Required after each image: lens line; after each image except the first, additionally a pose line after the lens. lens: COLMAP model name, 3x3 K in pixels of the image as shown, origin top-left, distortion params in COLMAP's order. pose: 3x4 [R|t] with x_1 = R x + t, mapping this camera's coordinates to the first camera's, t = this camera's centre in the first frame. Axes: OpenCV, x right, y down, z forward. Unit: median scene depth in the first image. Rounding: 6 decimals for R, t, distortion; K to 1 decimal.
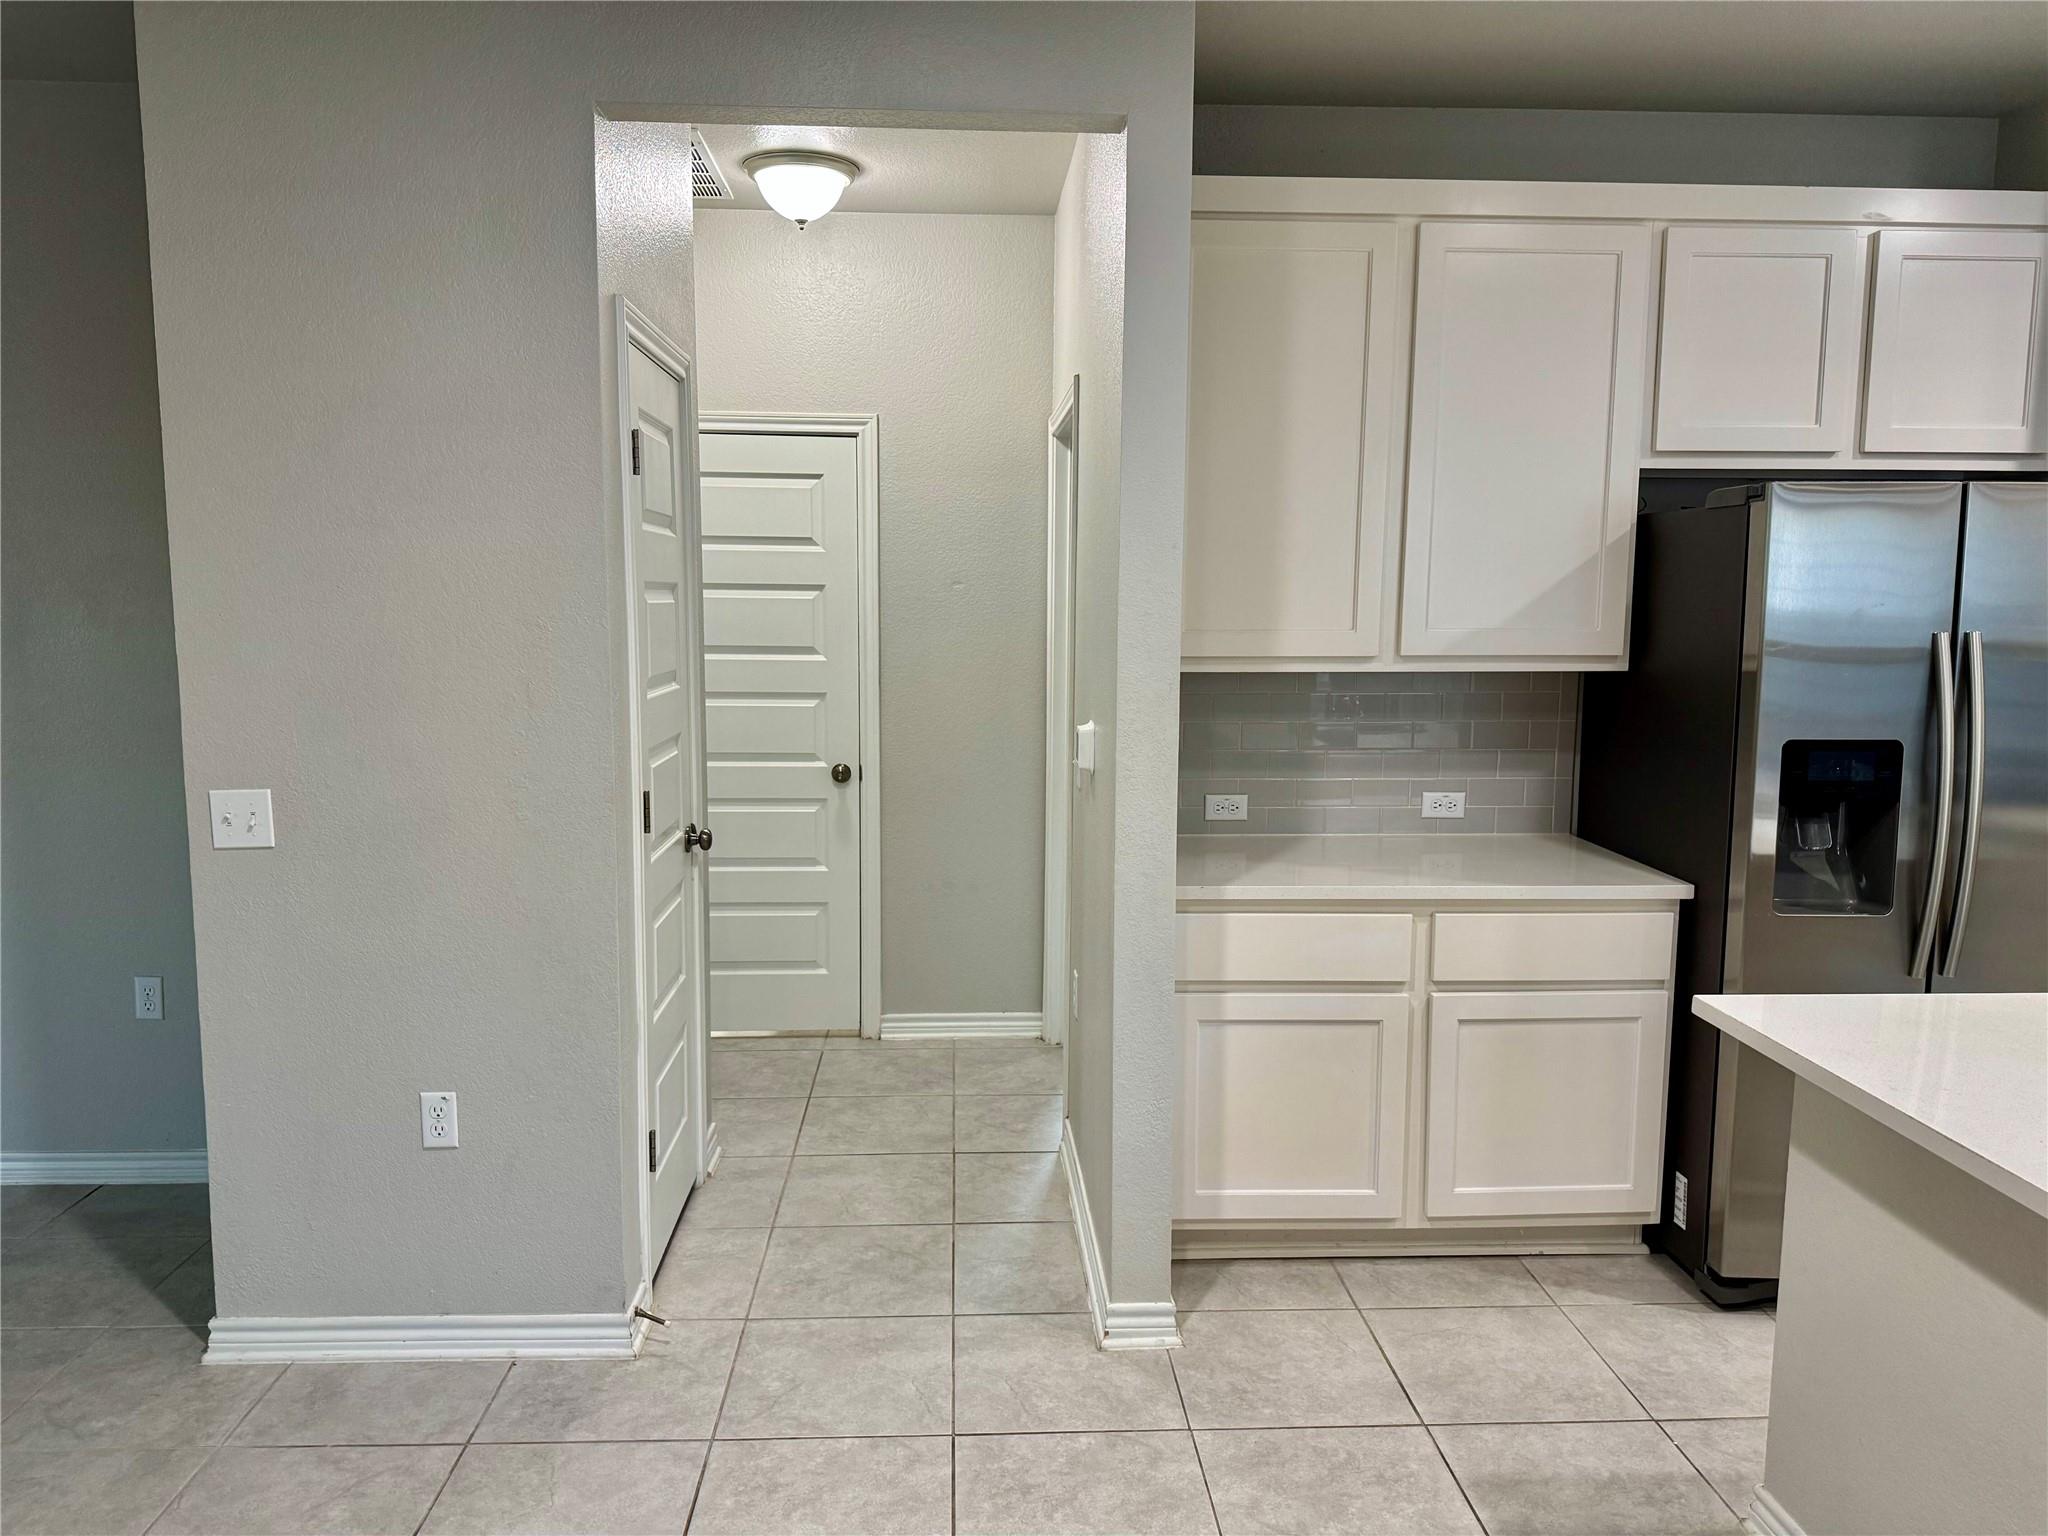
lens RADIAL K [[1443.5, 0, 1020.1], [0, 1443.5, 765.9], [0, 0, 1]] dist [0.149140, -0.279725]
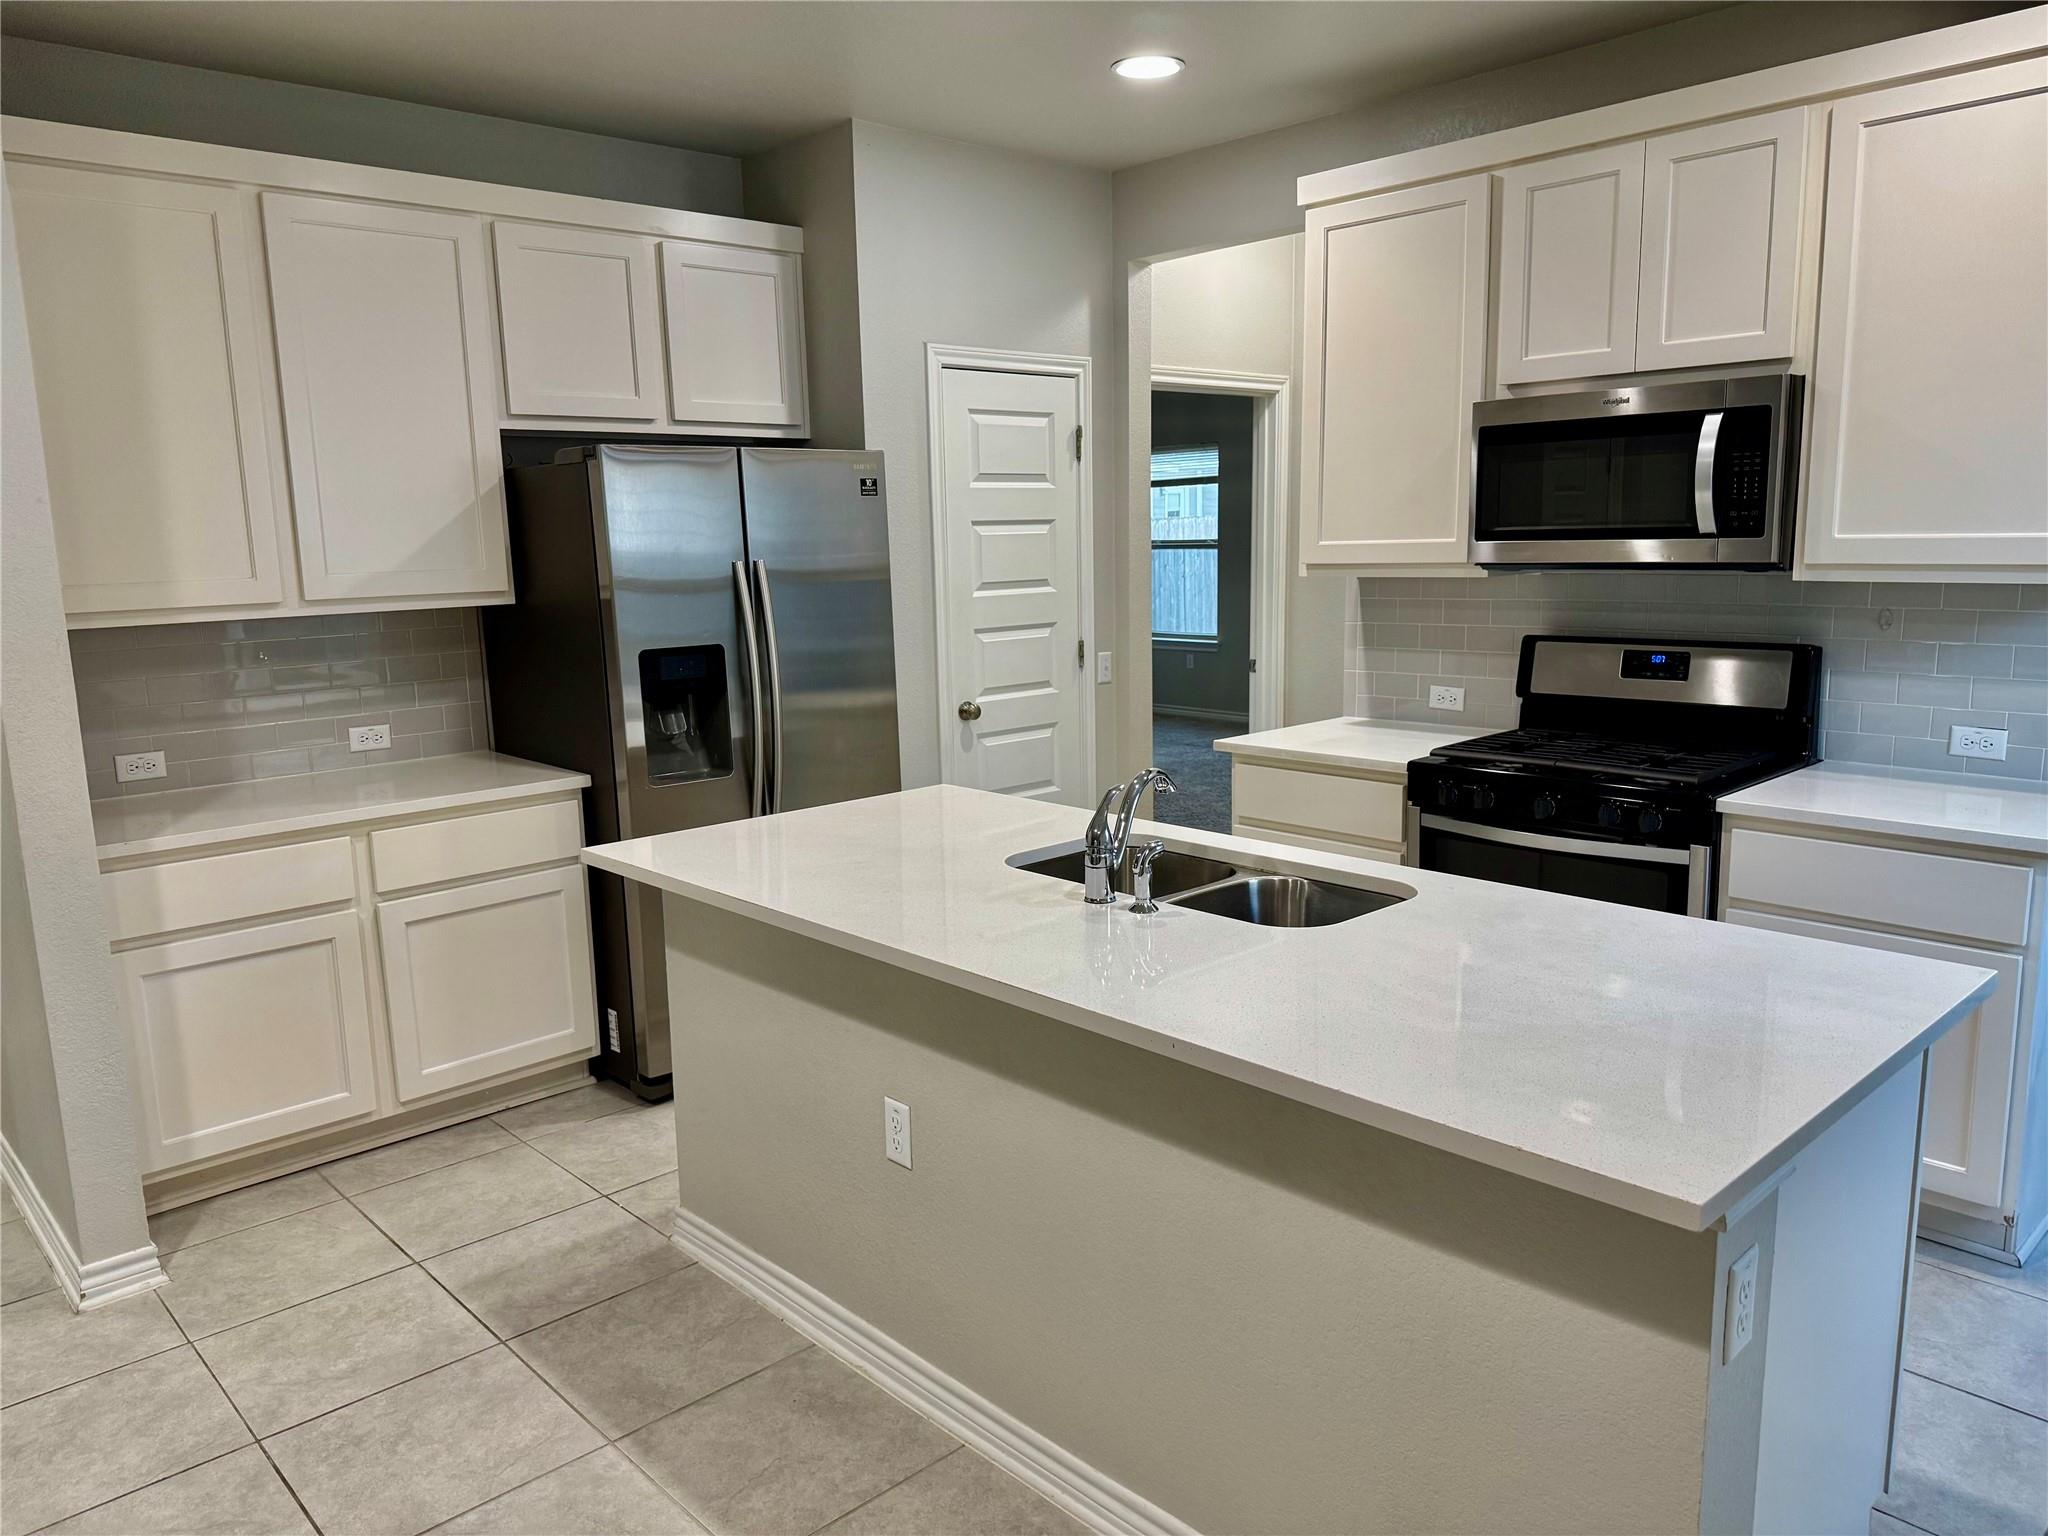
lens RADIAL K [[1442.7, 0, 1017.7], [0, 1442.7, 762.6], [0, 0, 1]] dist [0.017141, -0.022268]
pose [[0.763958, -0.132903, 0.631431, -0.026155], [0.107004, 0.991104, 0.079144, 0.014351], [-0.636332, 0.007103, 0.771382, -0.155597]]
